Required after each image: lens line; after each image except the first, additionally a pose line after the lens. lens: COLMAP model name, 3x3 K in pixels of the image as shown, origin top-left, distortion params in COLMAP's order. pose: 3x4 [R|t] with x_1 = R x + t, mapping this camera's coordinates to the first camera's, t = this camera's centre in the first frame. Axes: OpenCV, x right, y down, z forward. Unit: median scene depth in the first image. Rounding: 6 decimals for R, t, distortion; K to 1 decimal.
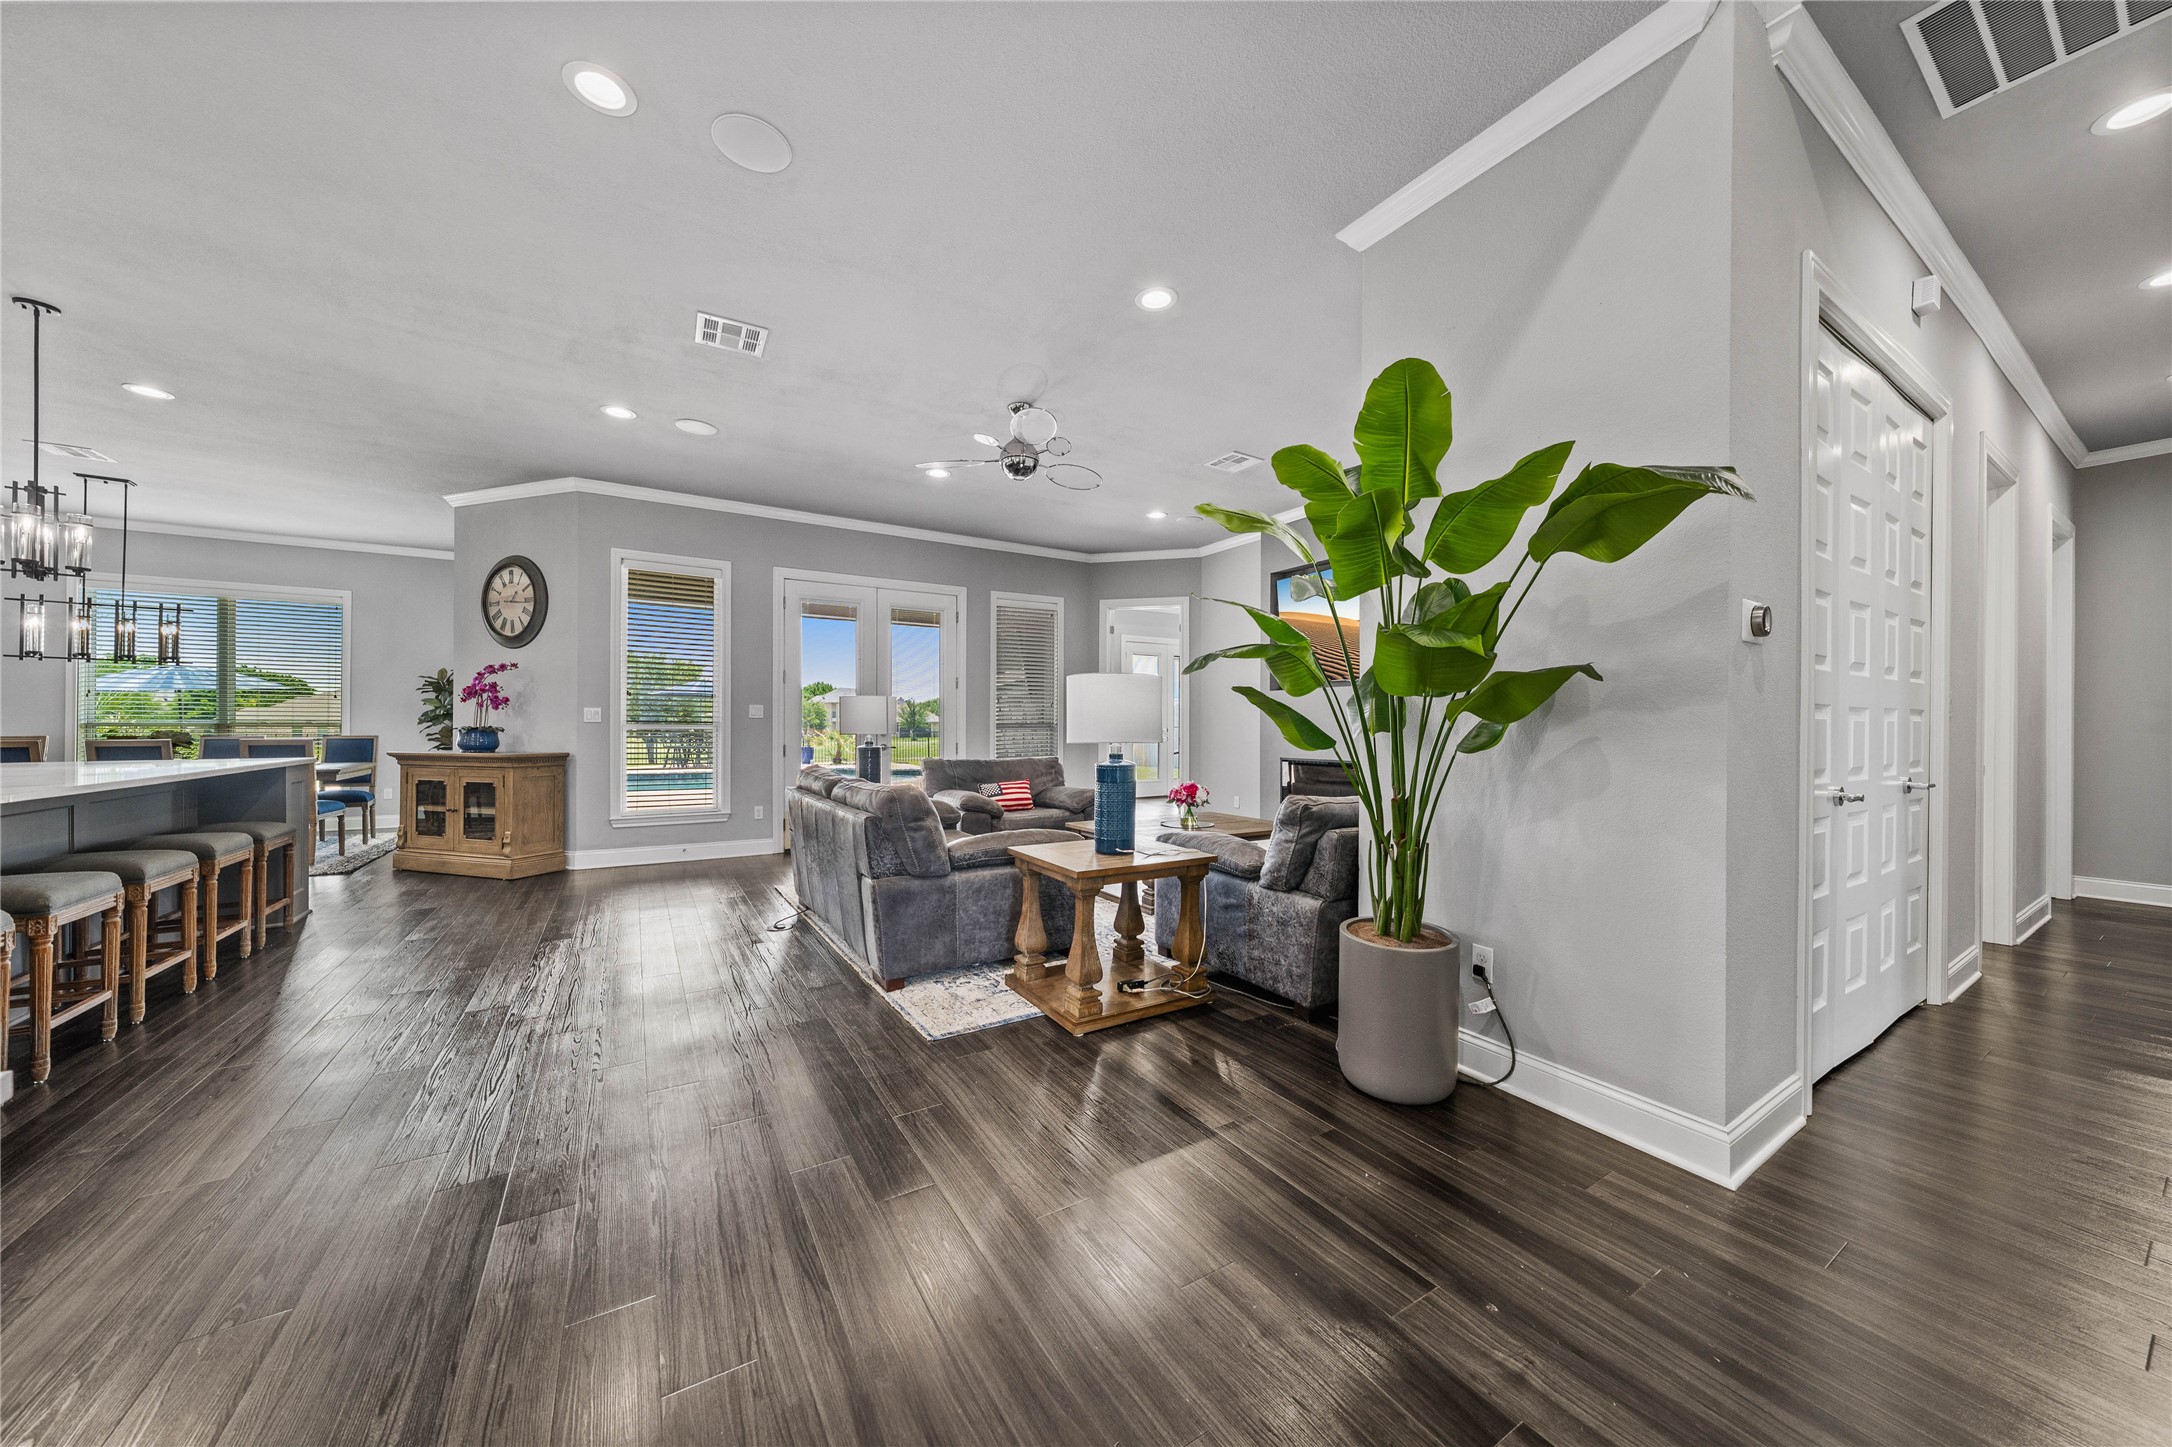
lens RADIAL K [[745.9, 0, 1086.0], [0, 745.9, 723.5], [0, 0, 1]] dist [-0.001018, -0.000138]
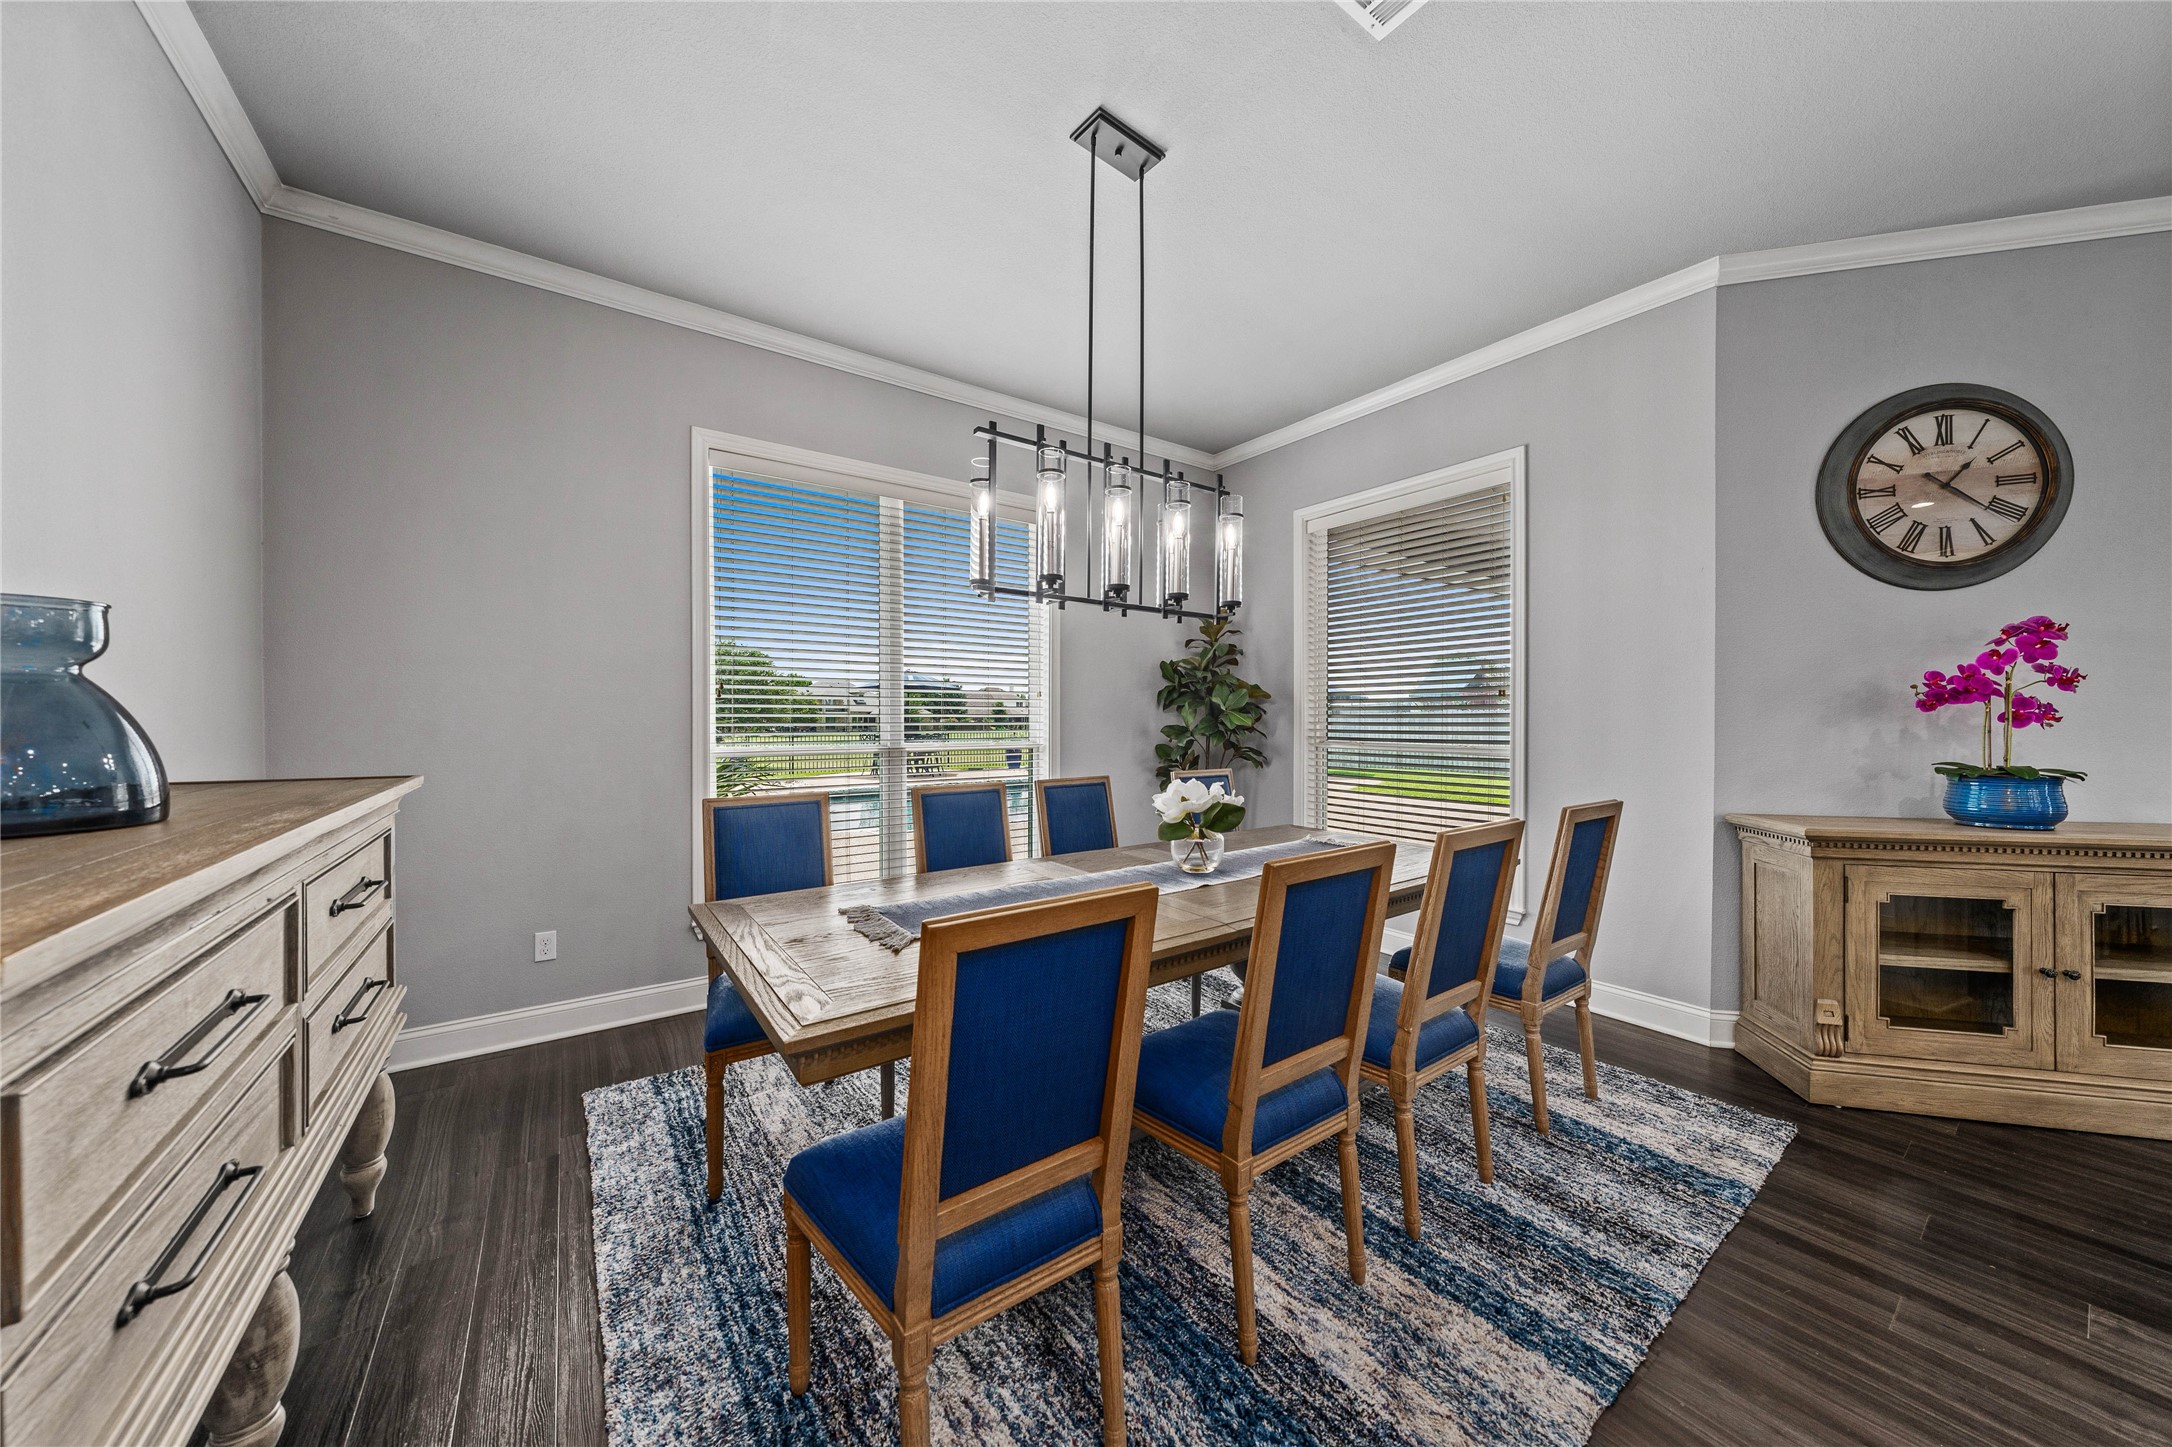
lens RADIAL K [[779.1, 0, 1086.0], [0, 779.1, 723.5], [0, 0, 1]] dist [-0.005936, -0.000096]
pose [[0.998632, -0.003778, 0.052144, -1.298036], [0.003292, 0.999950, 0.009412, -0.026988], [-0.052177, -0.009228, 0.998595, 0.558343]]
